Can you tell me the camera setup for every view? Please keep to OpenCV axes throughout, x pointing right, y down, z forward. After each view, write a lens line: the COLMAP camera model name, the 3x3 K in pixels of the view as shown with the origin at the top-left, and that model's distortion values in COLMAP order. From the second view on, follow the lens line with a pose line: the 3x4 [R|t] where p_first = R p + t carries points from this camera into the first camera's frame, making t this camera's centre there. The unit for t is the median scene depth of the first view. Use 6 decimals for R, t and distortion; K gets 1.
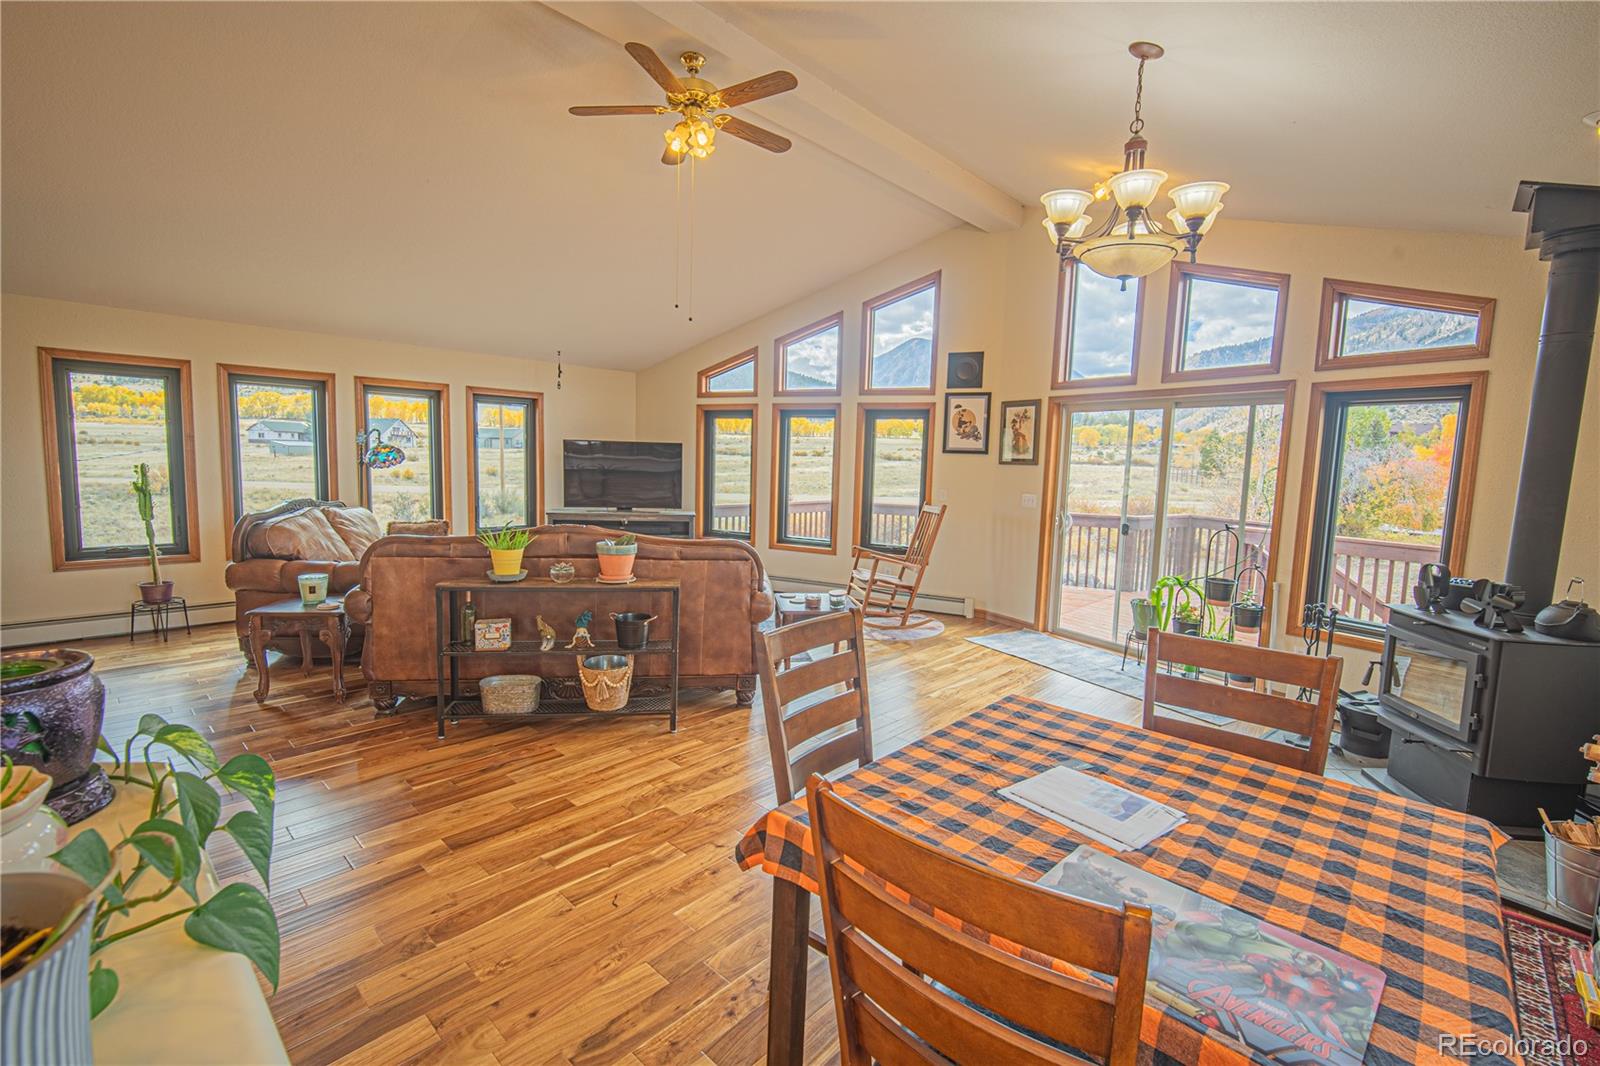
lens RADIAL K [[696.9, 0, 796.3], [0, 696.9, 528.0], [0, 0, 1]] dist [0.001294, -0.000026]
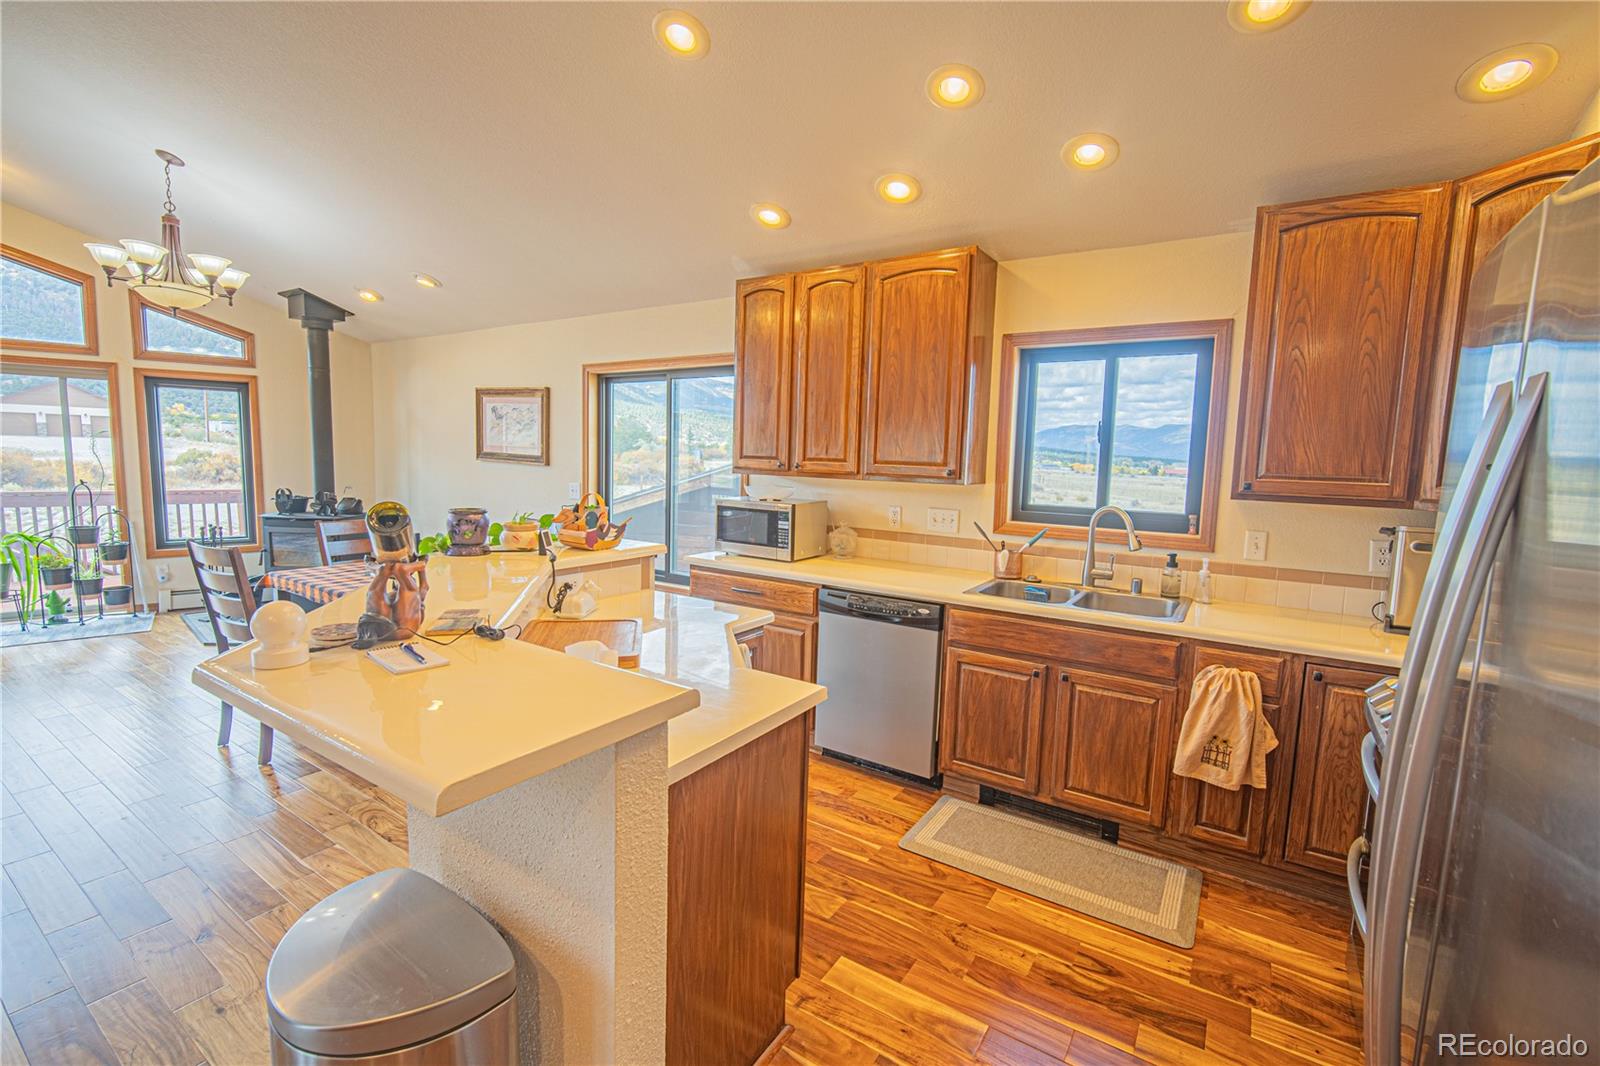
lens RADIAL K [[696.9, 0, 797.9], [0, 696.9, 525.0], [0, 0, 1]] dist [0.001294, -0.000026]
pose [[-0.179503, -0.145450, 0.972945, -2.356760], [0.065561, 0.985042, 0.159354, -0.119590], [-0.981570, 0.092392, -0.167282, 0.023635]]
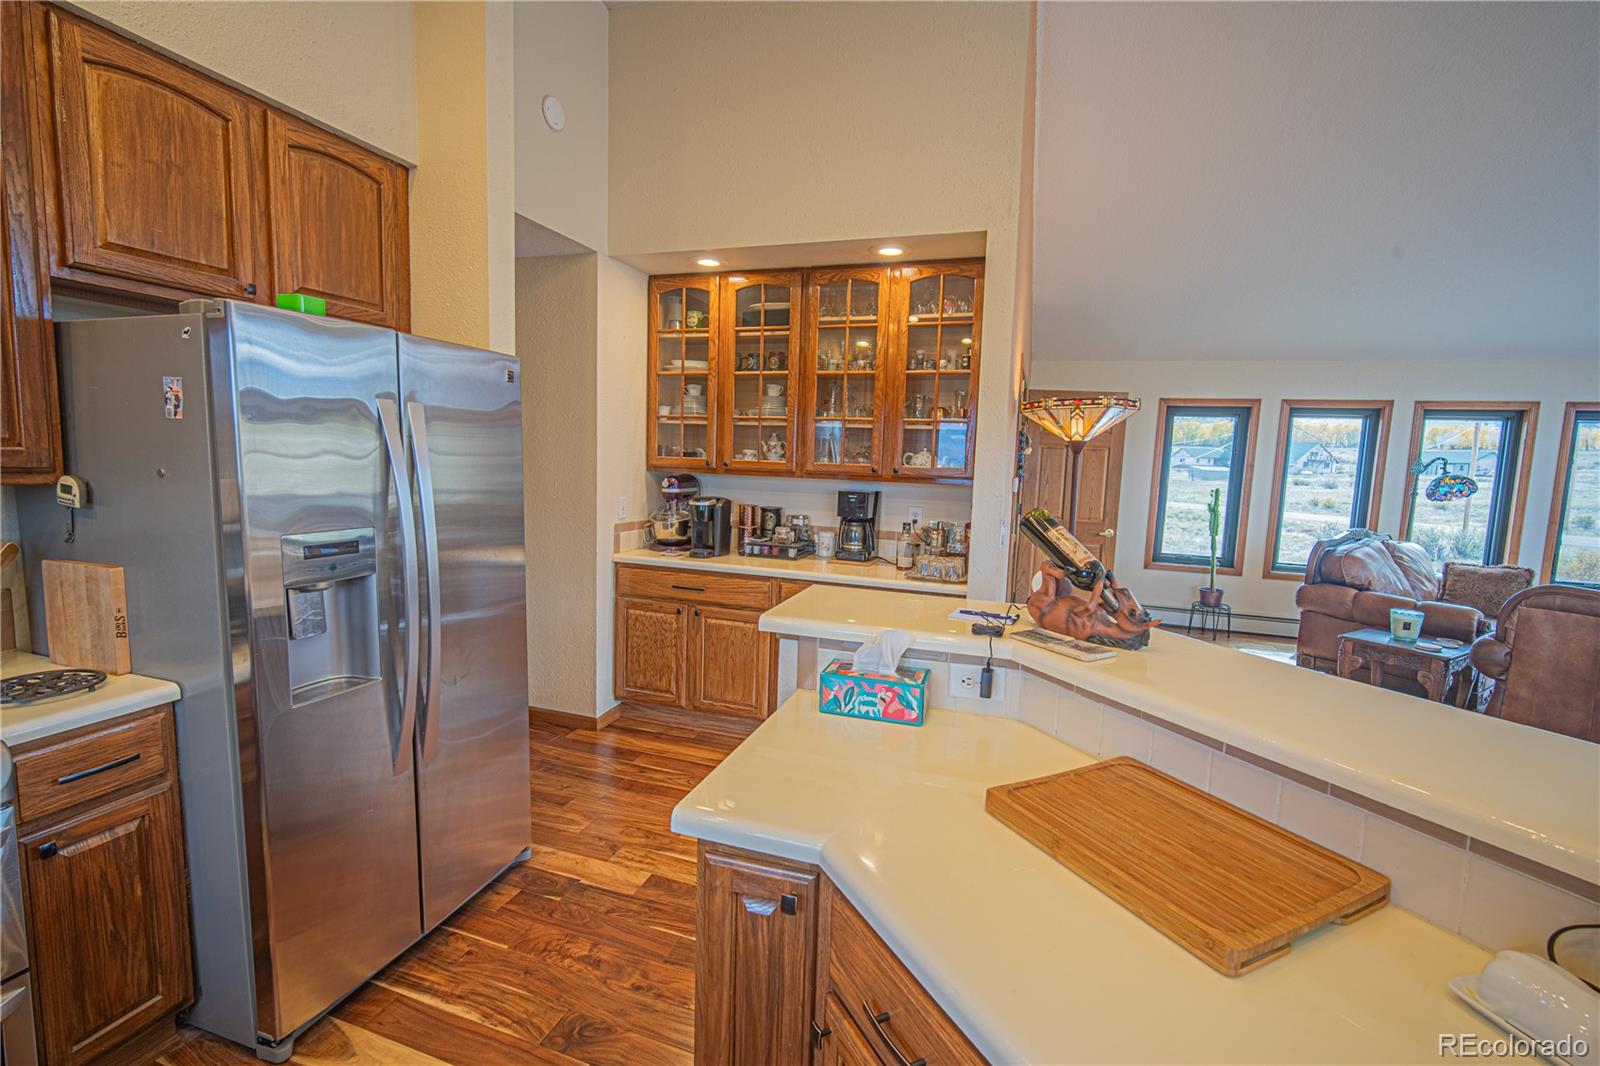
lens RADIAL K [[696.9, 0, 797.6], [0, 696.9, 529.5], [0, 0, 1]] dist [0.001294, -0.000026]
pose [[0.417307, 0.084649, -0.904814, -0.144975], [-0.114498, 0.992616, 0.040056, 0.010929], [0.901524, 0.086884, 0.423918, -0.143030]]
